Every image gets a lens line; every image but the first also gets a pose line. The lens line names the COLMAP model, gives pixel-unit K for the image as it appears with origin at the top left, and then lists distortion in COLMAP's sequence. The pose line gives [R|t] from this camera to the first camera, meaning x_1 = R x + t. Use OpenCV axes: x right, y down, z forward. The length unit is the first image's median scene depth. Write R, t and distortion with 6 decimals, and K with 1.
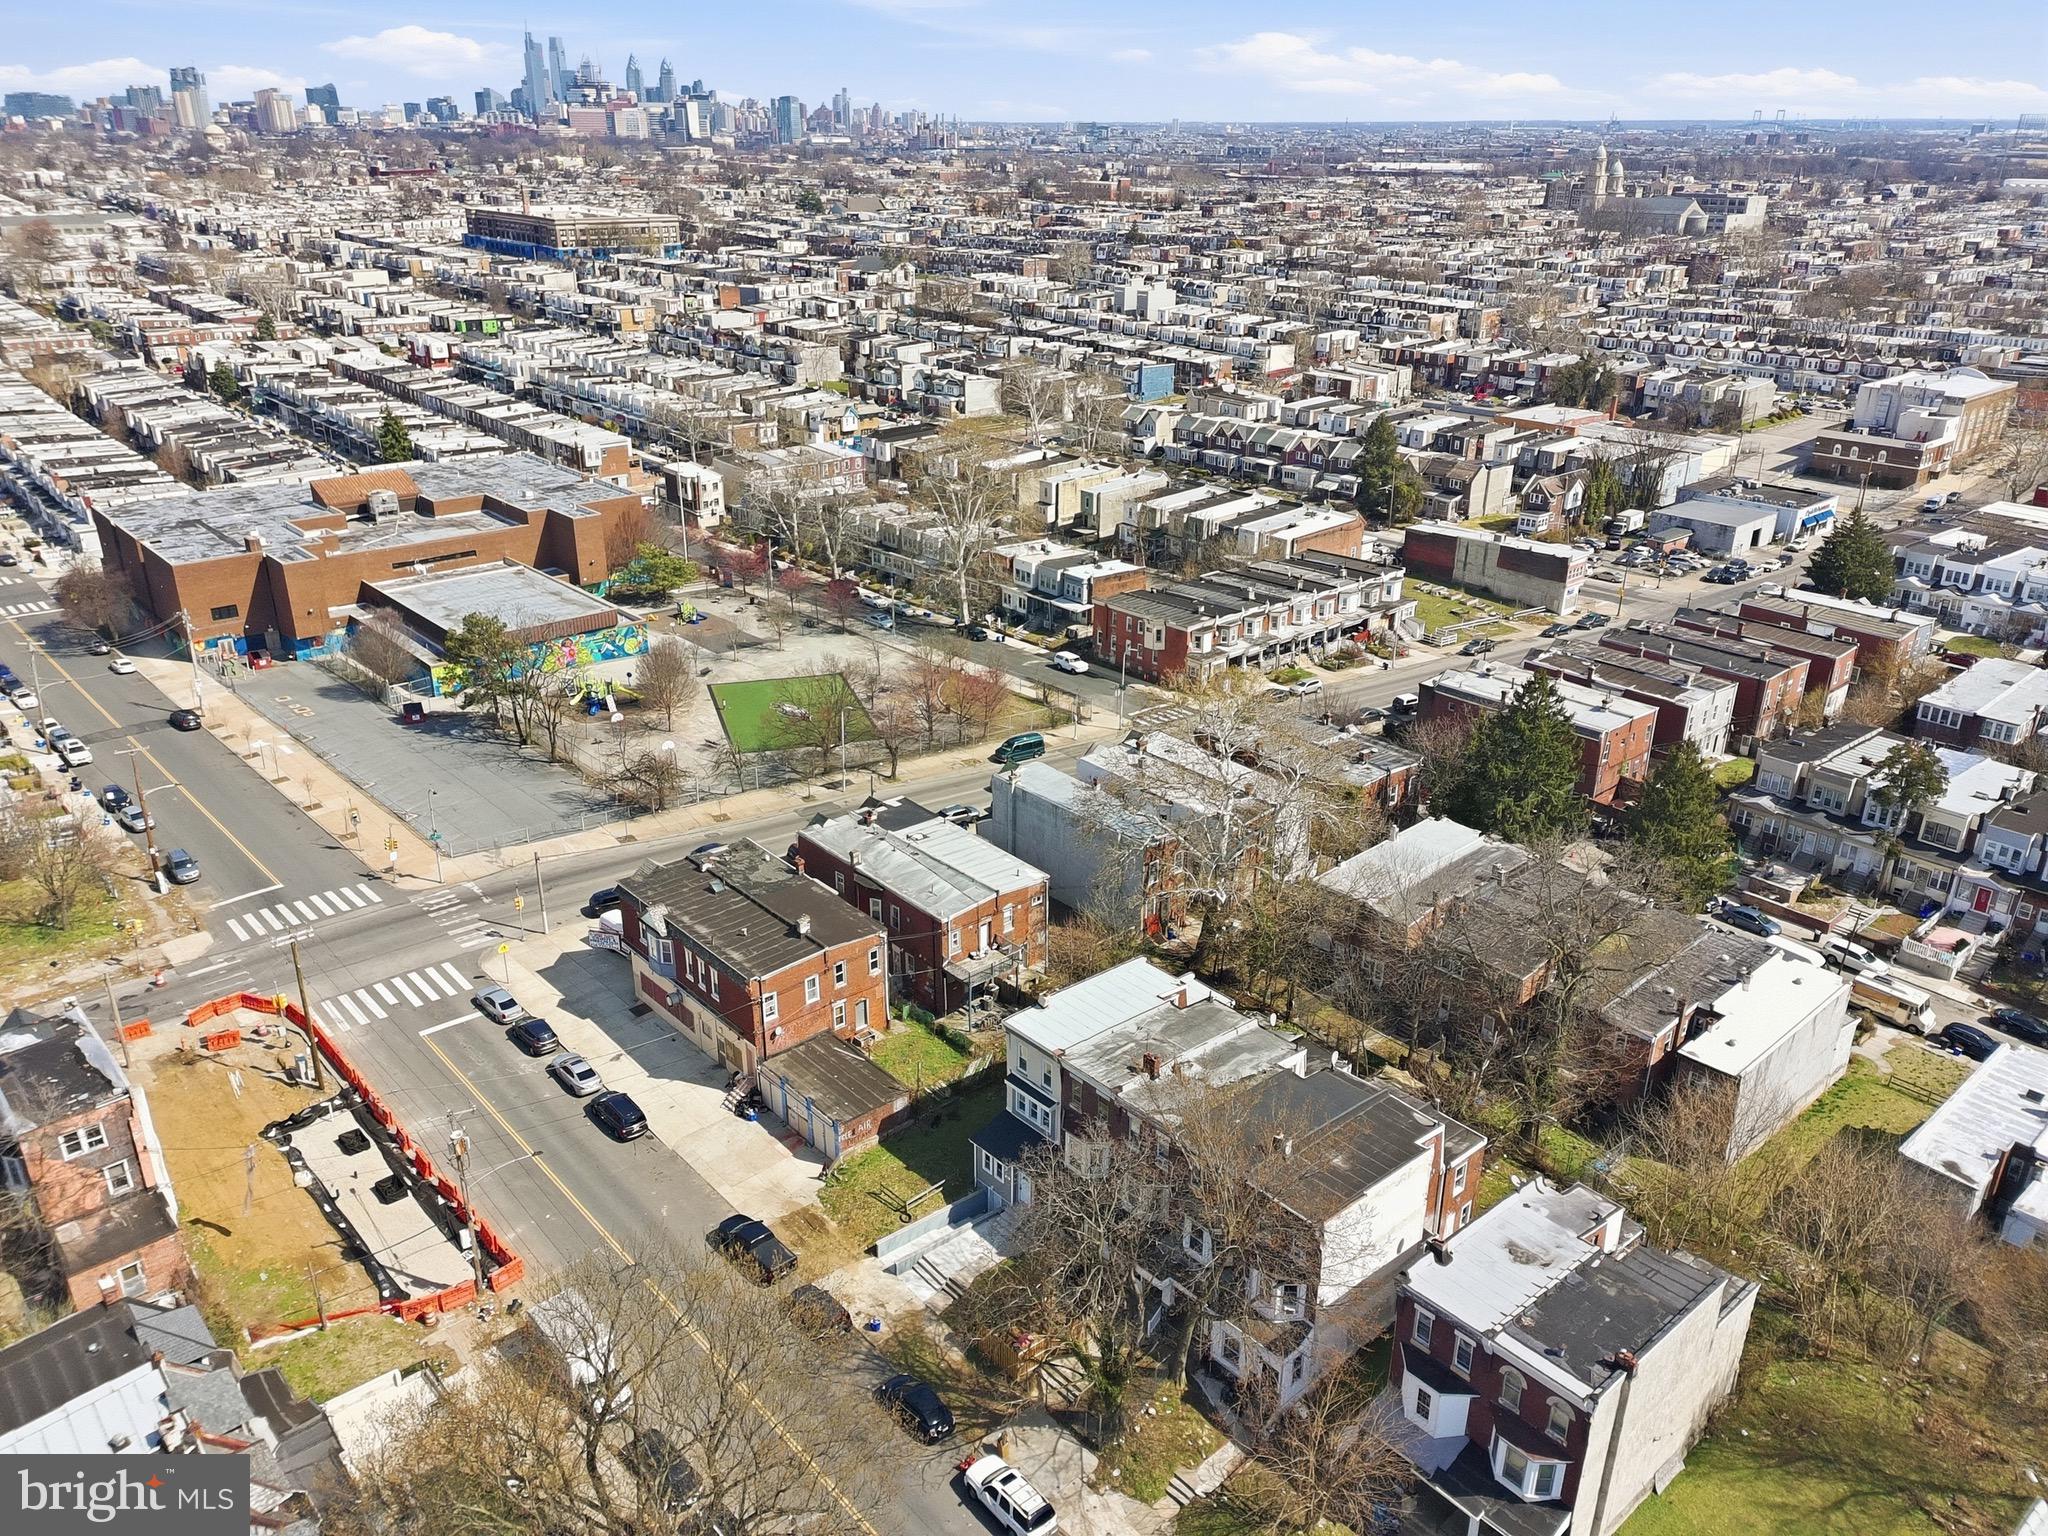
lens RADIAL K [[1509.4, 0, 1015.3], [0, 1509.4, 773.5], [0, 0, 1]] dist [0.069710, -0.056371]
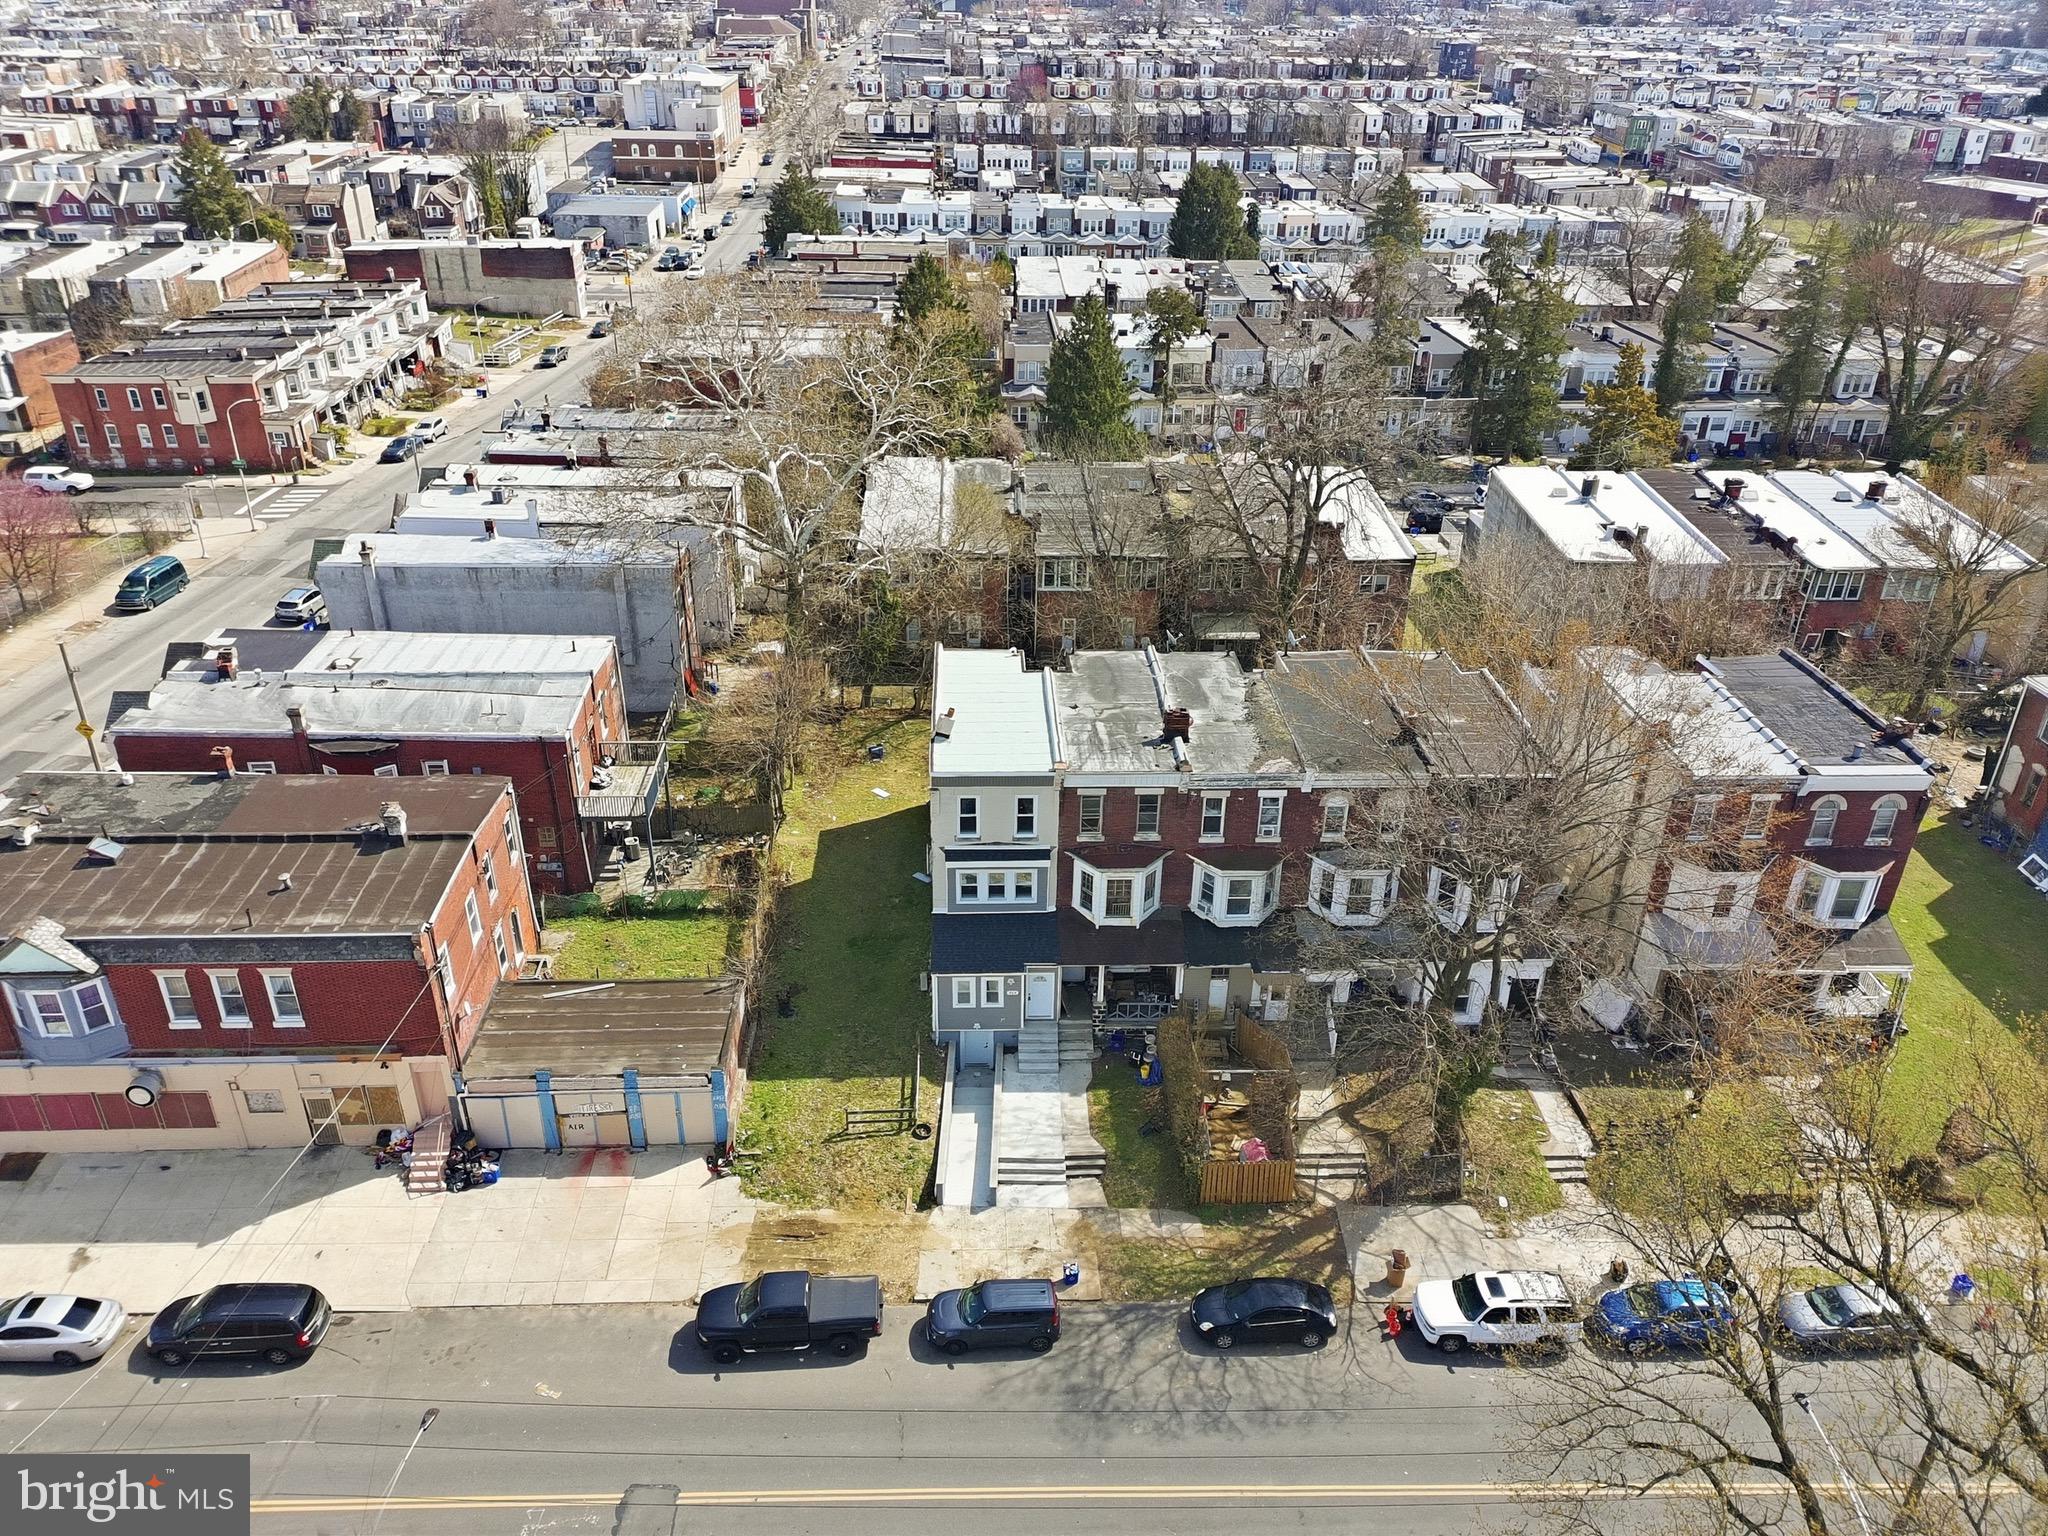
lens RADIAL K [[1509.4, 0, 1019.7], [0, 1509.4, 781.4], [0, 0, 1]] dist [0.069710, -0.056371]
pose [[0.633422, -0.373757, 0.677556, -0.229595], [0.299215, 0.925808, 0.230974, 0.019589], [-0.713616, 0.056431, 0.698261, 0.306125]]
